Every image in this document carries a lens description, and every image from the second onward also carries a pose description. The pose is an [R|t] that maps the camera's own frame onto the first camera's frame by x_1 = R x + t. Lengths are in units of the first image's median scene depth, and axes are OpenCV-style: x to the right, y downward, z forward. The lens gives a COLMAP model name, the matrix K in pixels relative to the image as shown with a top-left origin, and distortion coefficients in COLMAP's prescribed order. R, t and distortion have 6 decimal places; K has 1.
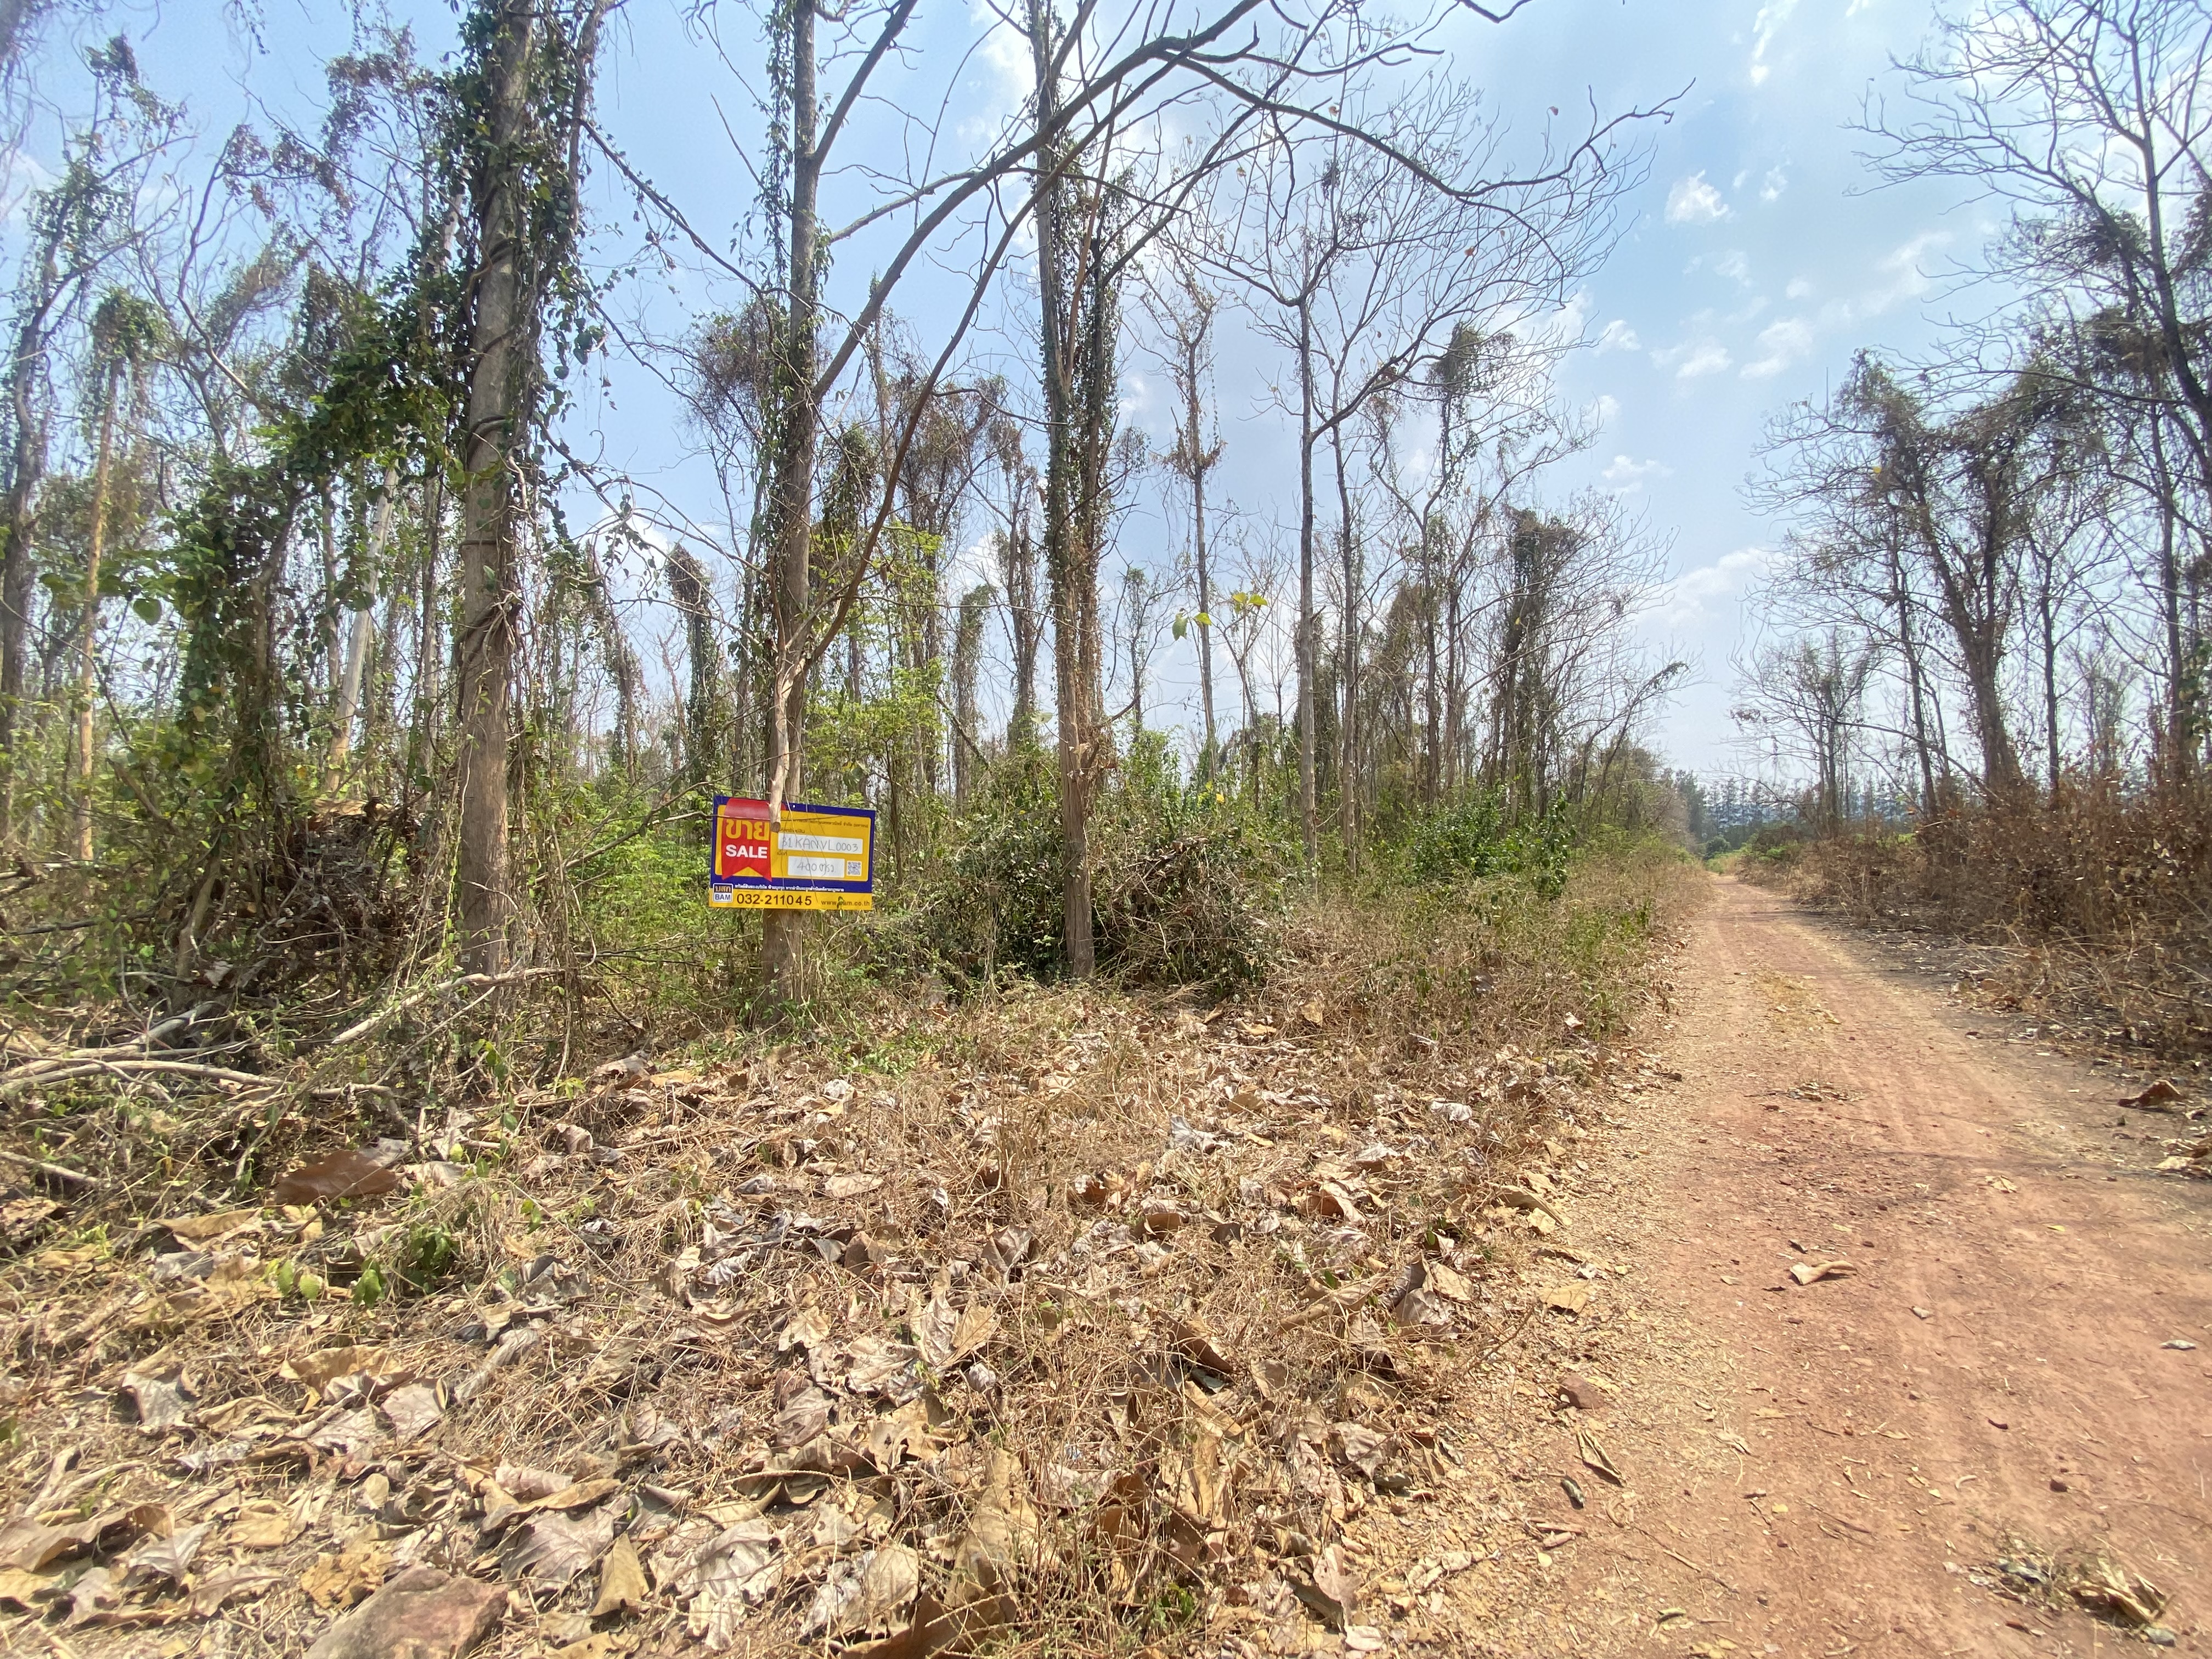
lens RADIAL K [[881.1, 0, 1118.3], [0, 881.1, 834.7], [0, 0, 1]] dist [0.013427, -0.018155]
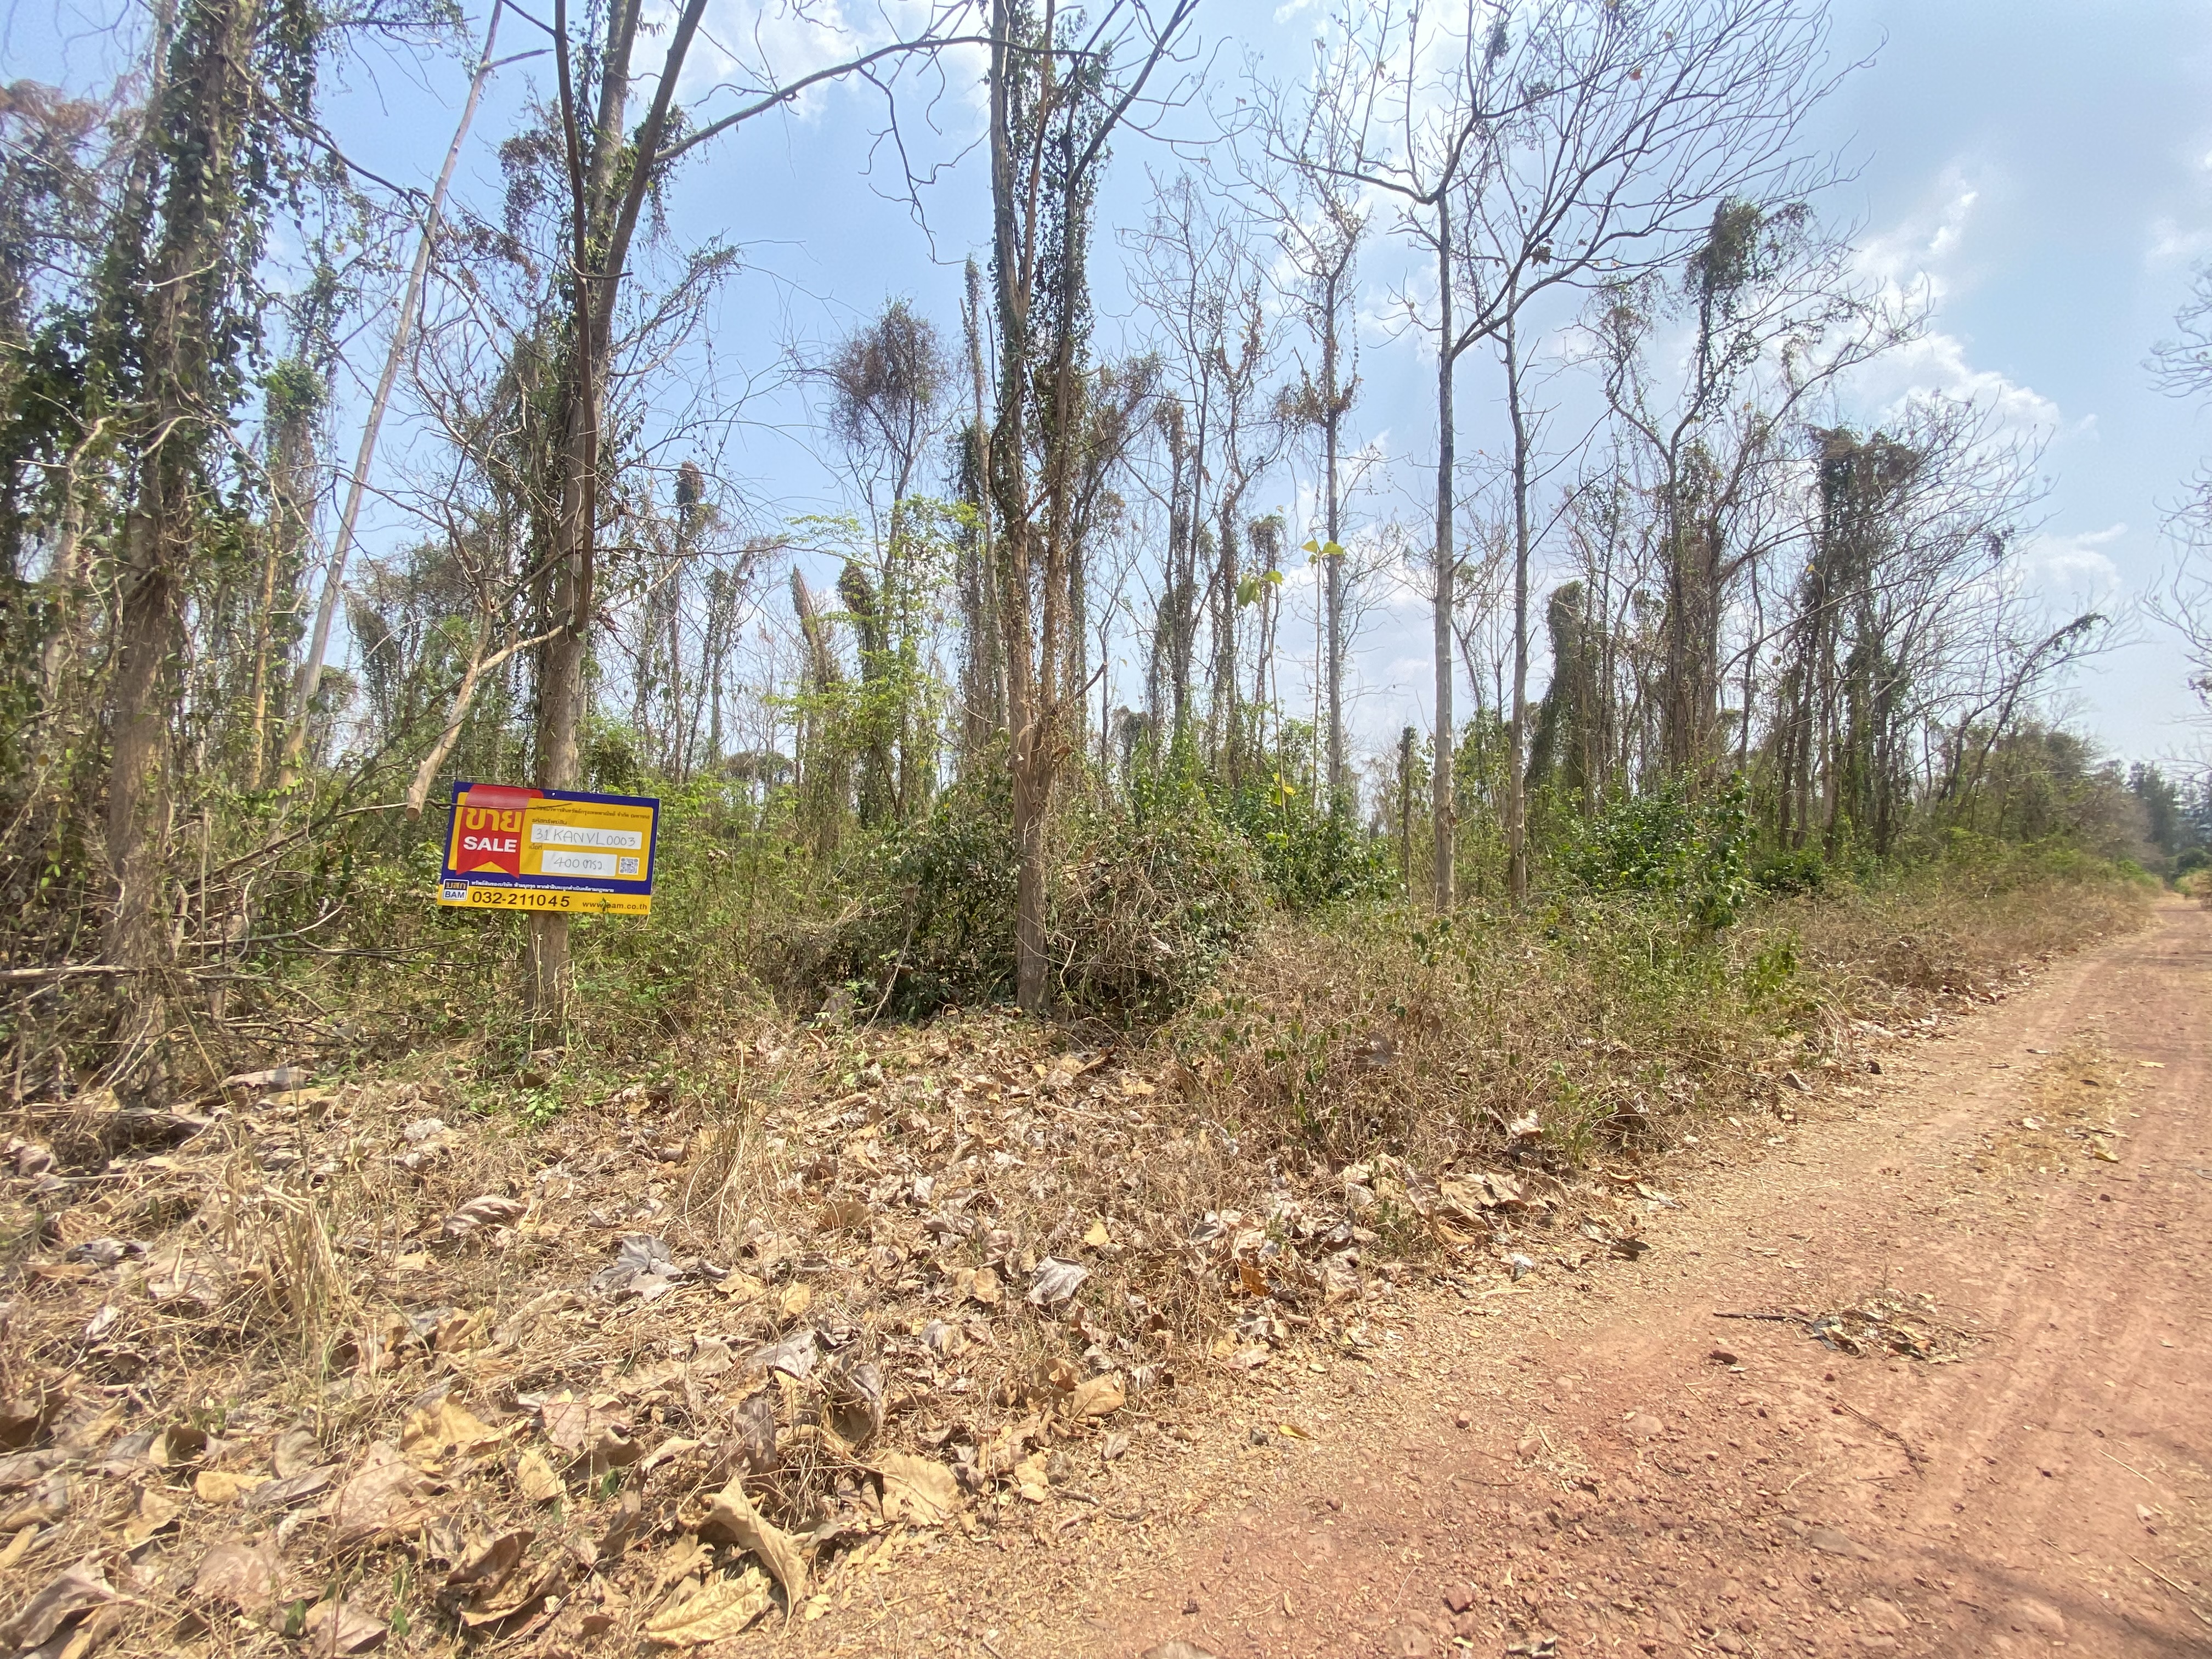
lens RADIAL K [[881.1, 0, 1118.3], [0, 881.1, 834.7], [0, 0, 1]] dist [0.013427, -0.018155]
pose [[0.952101, 0.008172, -0.305675, 0.157146], [-0.010098, 0.999938, -0.004718, 0.002439], [0.305617, 0.007579, 0.952124, 0.117314]]
